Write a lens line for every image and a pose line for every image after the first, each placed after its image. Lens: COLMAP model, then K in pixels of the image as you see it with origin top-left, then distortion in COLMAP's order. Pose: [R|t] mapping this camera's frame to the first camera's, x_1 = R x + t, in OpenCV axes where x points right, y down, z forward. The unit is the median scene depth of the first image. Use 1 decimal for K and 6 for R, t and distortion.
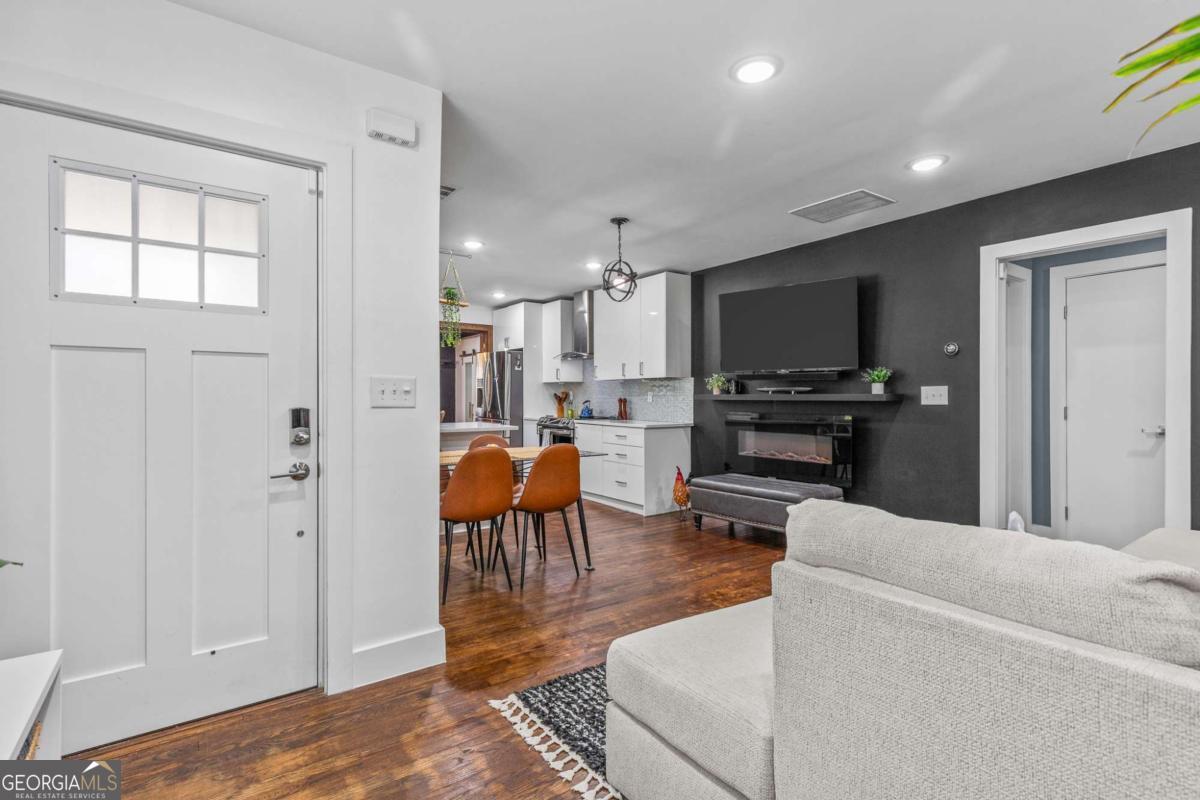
lens RADIAL K [[527.3, 0, 607.7], [0, 527.3, 395.5], [0, 0, 1]] dist [0.000683, 0.000329]
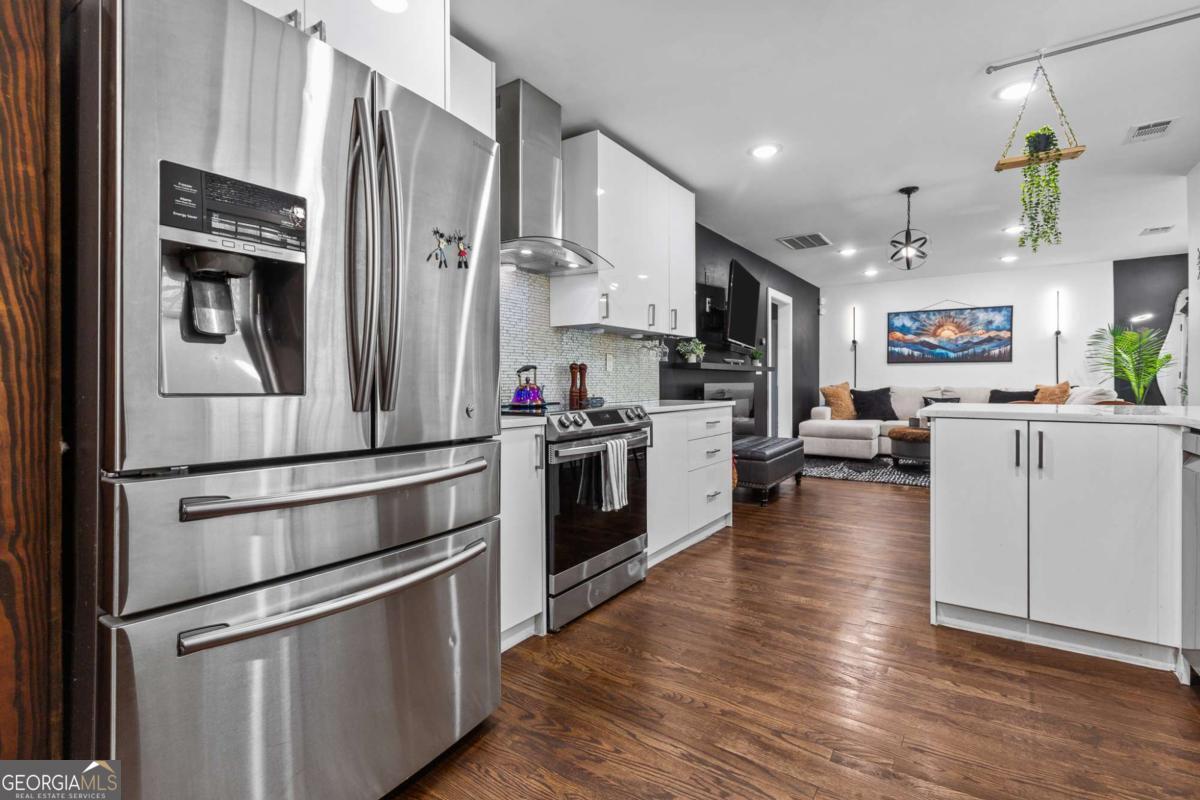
lens RADIAL K [[559.0, 0, 601.4], [0, 559.0, 386.0], [0, 0, 1]] dist [0.002407, 0.000265]
pose [[-0.328634, -0.005404, 0.944442, -0.567110], [0.000725, 0.999982, 0.005974, 0.027715], [-0.944457, 0.002648, -0.328624, 1.334633]]
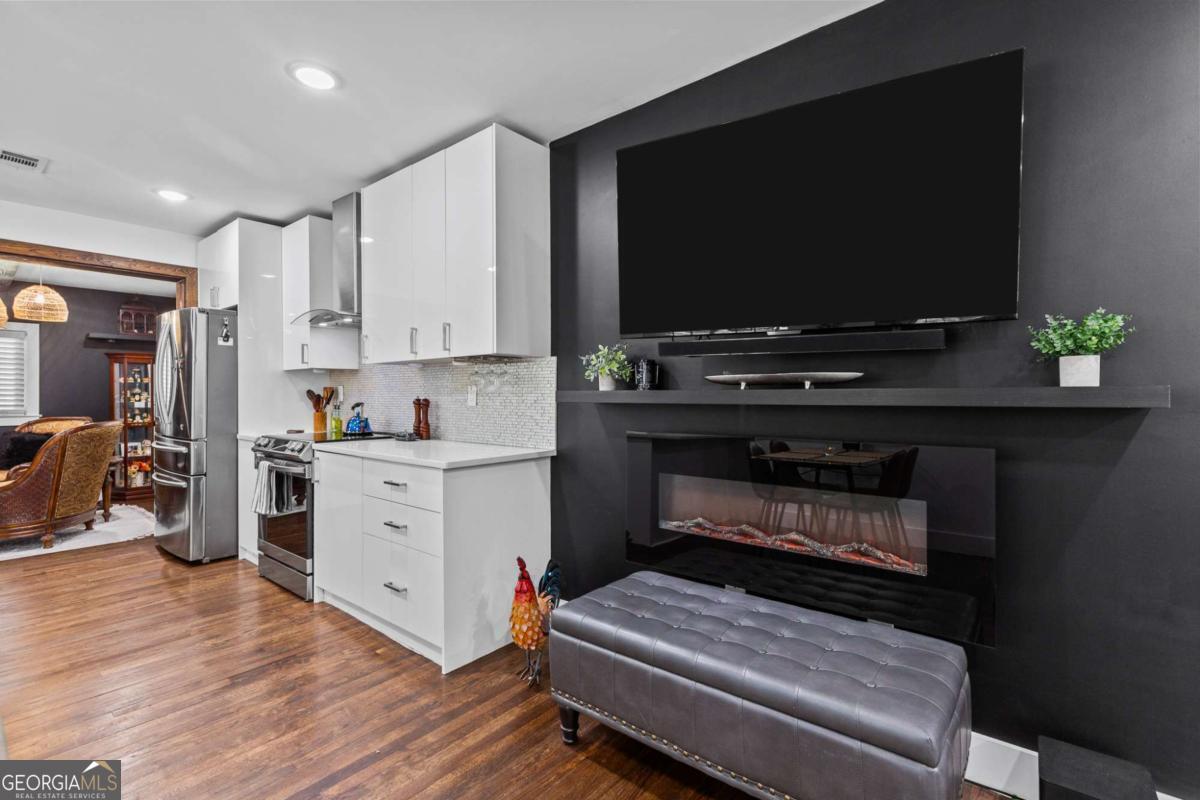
lens RADIAL K [[527.3, 0, 607.7], [0, 527.3, 395.5], [0, 0, 1]] dist [0.000683, 0.000329]
pose [[0.965419, -0.003451, 0.260679, 0.080949], [0.002266, 0.999986, 0.004847, -0.000085], [-0.260692, -0.004088, 0.965413, 0.511471]]
